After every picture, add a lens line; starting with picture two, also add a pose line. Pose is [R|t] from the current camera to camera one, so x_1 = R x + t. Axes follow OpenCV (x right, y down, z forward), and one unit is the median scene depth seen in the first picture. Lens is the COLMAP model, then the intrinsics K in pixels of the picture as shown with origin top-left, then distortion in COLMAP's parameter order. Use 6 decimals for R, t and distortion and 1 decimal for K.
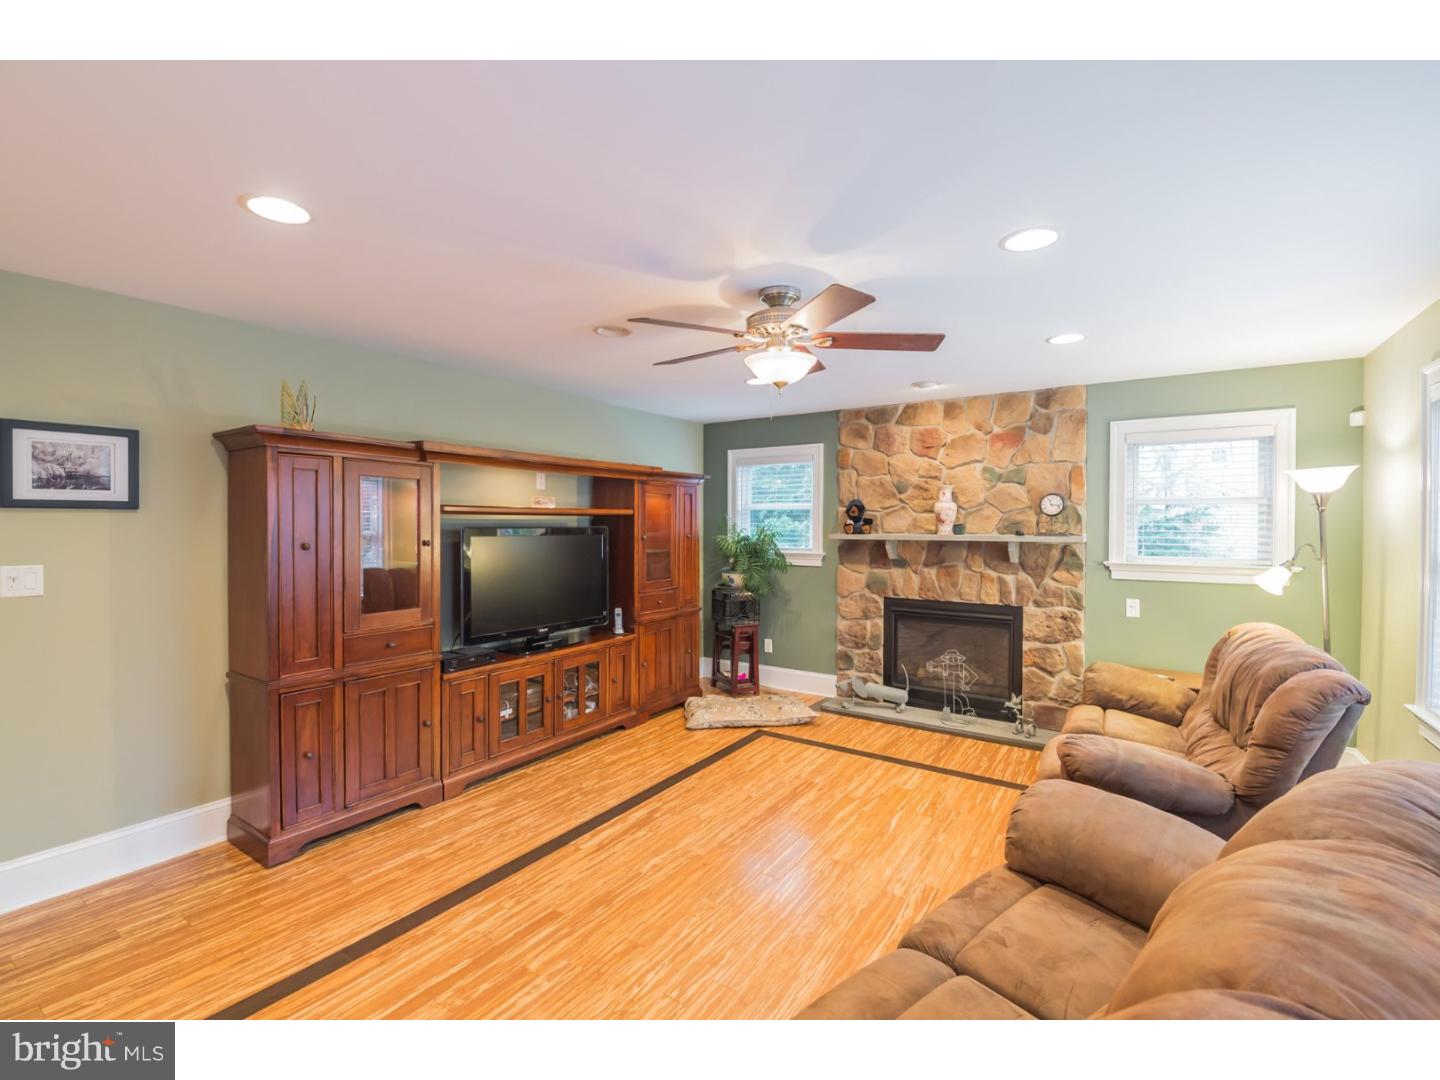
lens RADIAL K [[643.9, 0, 710.1], [0, 643.9, 528.9], [0, 0, 1]] dist [-0.010914, -0.001227]
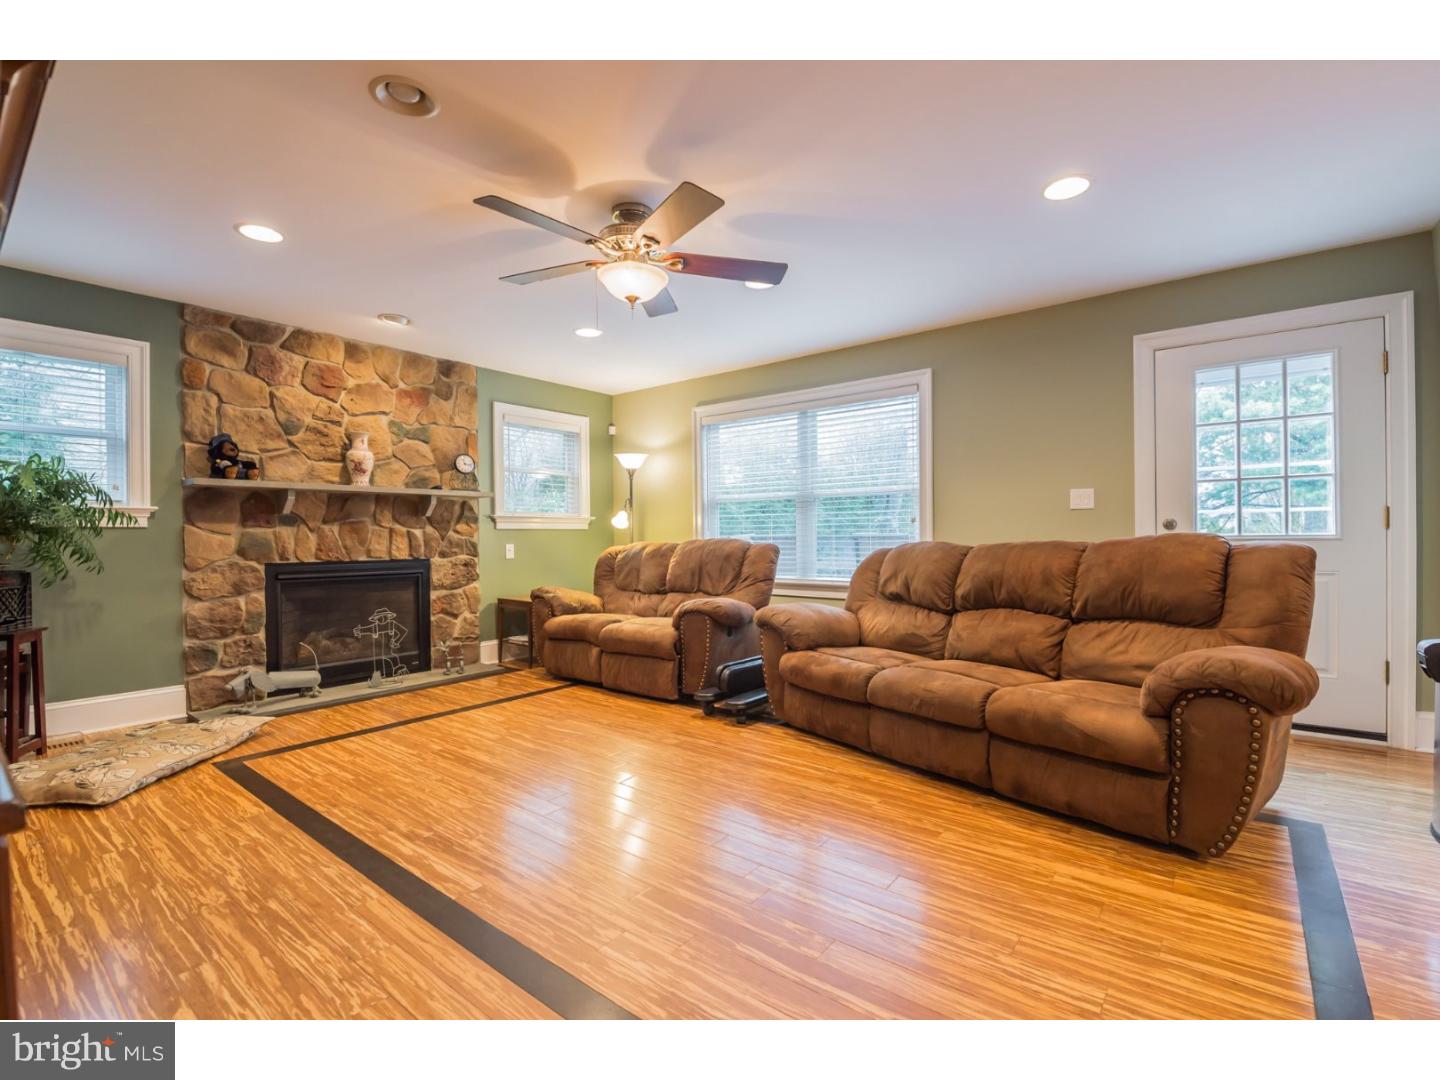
lens RADIAL K [[643.9, 0, 710.1], [0, 643.9, 528.9], [0, 0, 1]] dist [-0.010914, -0.001227]
pose [[0.088963, 0.014808, 0.995925, -0.512443], [0.012779, 0.999790, -0.016007, 0.092950], [-0.995953, 0.014151, 0.088755, 0.437422]]
